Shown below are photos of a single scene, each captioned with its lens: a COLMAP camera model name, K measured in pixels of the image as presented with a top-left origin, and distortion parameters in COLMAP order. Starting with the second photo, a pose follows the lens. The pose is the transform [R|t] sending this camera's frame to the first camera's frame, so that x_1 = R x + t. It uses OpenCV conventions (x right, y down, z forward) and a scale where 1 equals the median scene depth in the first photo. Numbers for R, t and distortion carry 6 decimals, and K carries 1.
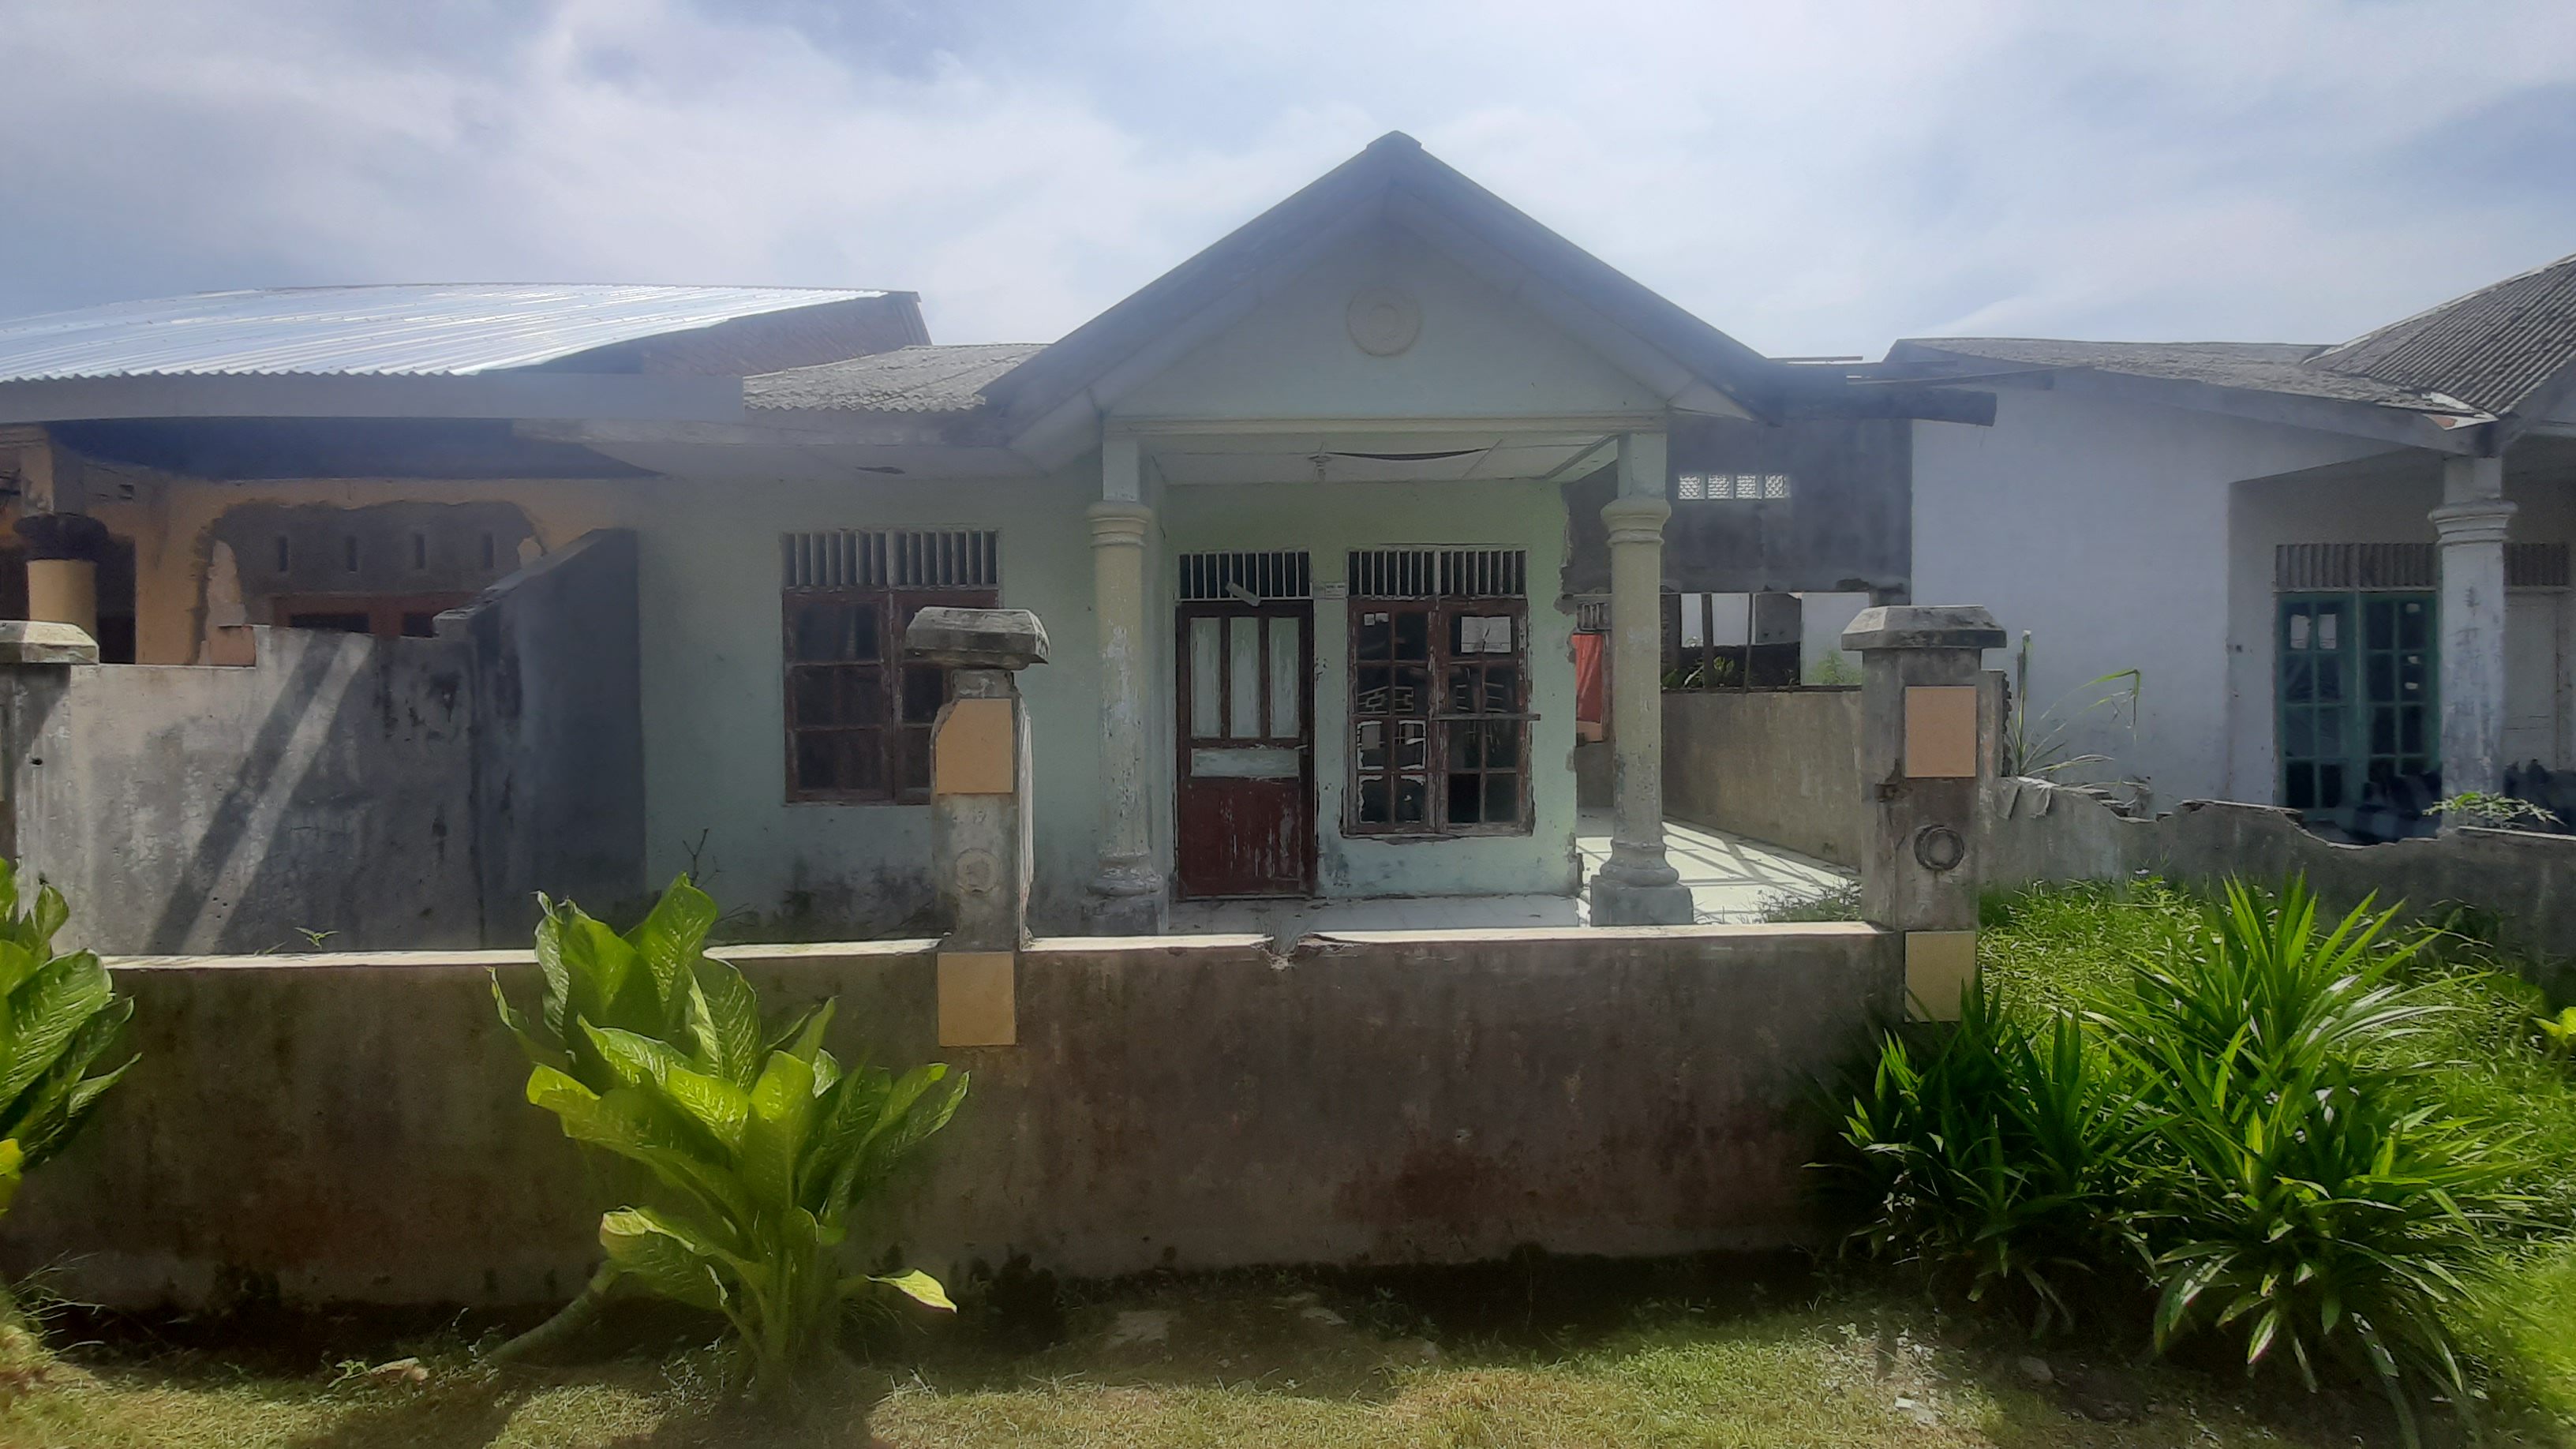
lens RADIAL K [[1023.0, 0, 1288.5], [0, 1023.0, 698.5], [0, 0, 1]] dist [0.007131, -0.011137]
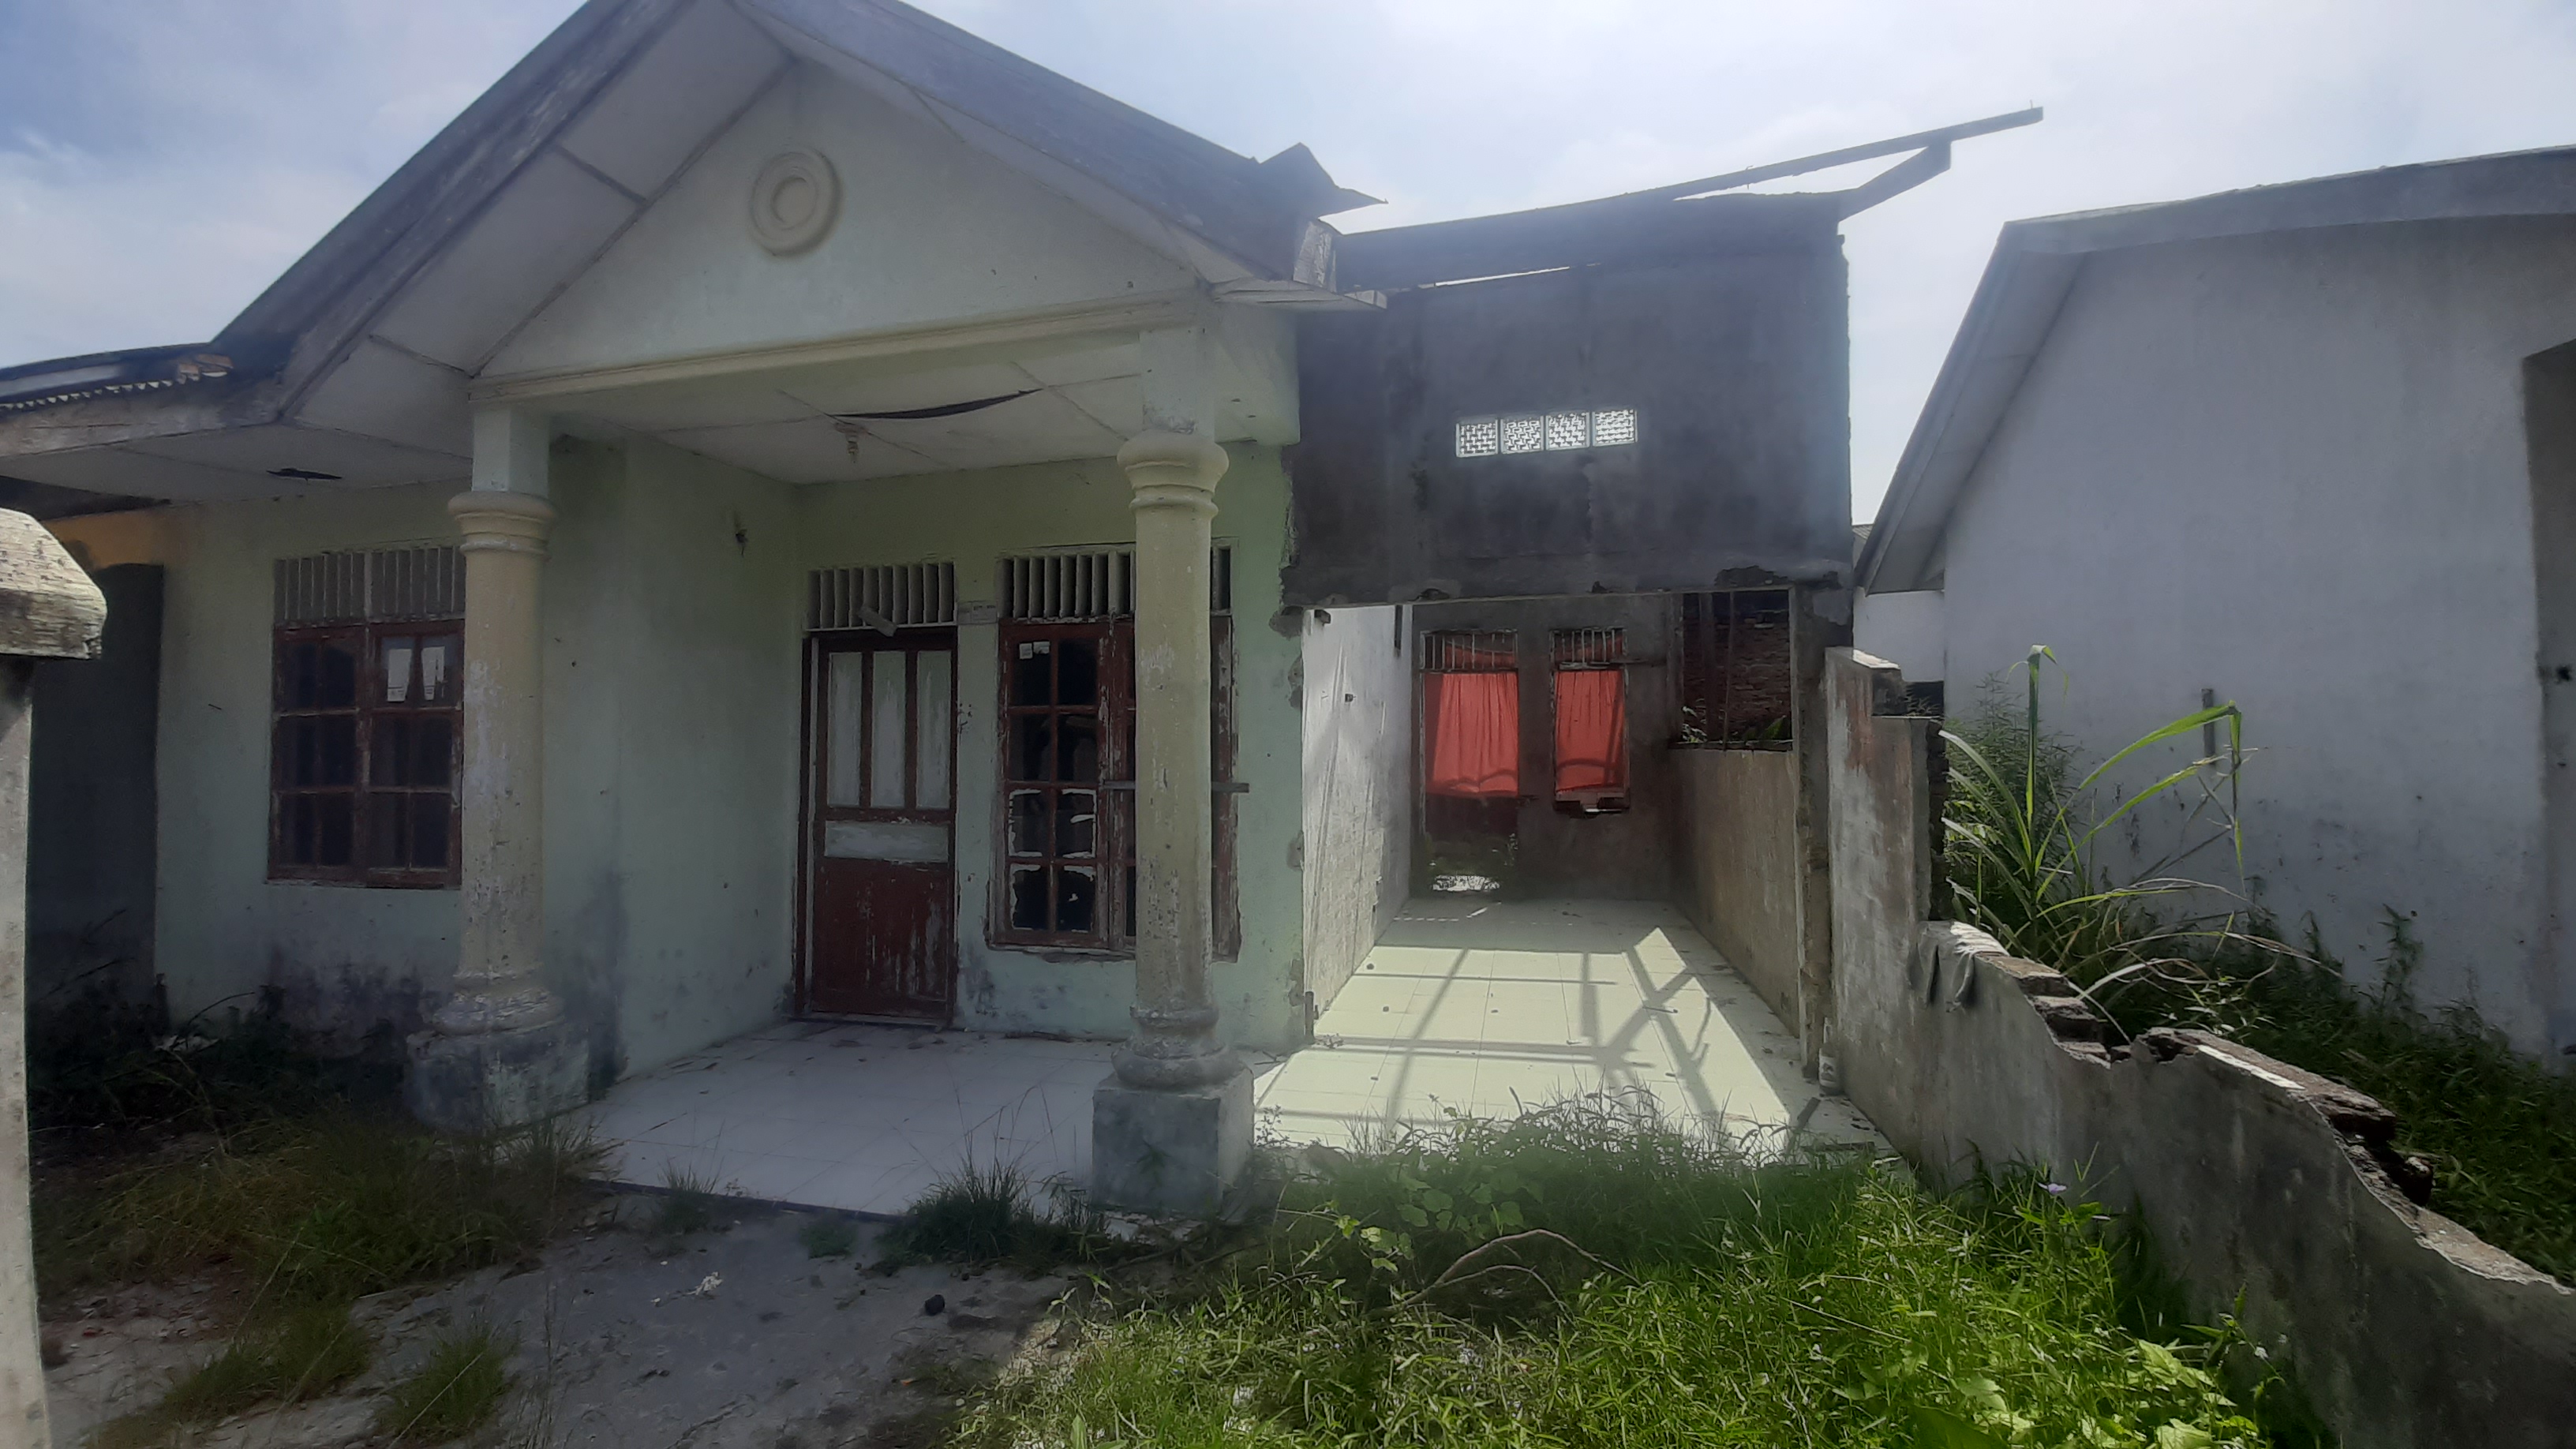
lens RADIAL K [[1023.0, 0, 1288.5], [0, 1023.0, 698.5], [0, 0, 1]] dist [0.007131, -0.011137]
pose [[0.961373, -0.007470, -0.275149, 0.460792], [-0.004805, 0.999024, -0.043911, -0.011057], [0.275208, 0.043537, 0.960398, 0.349107]]
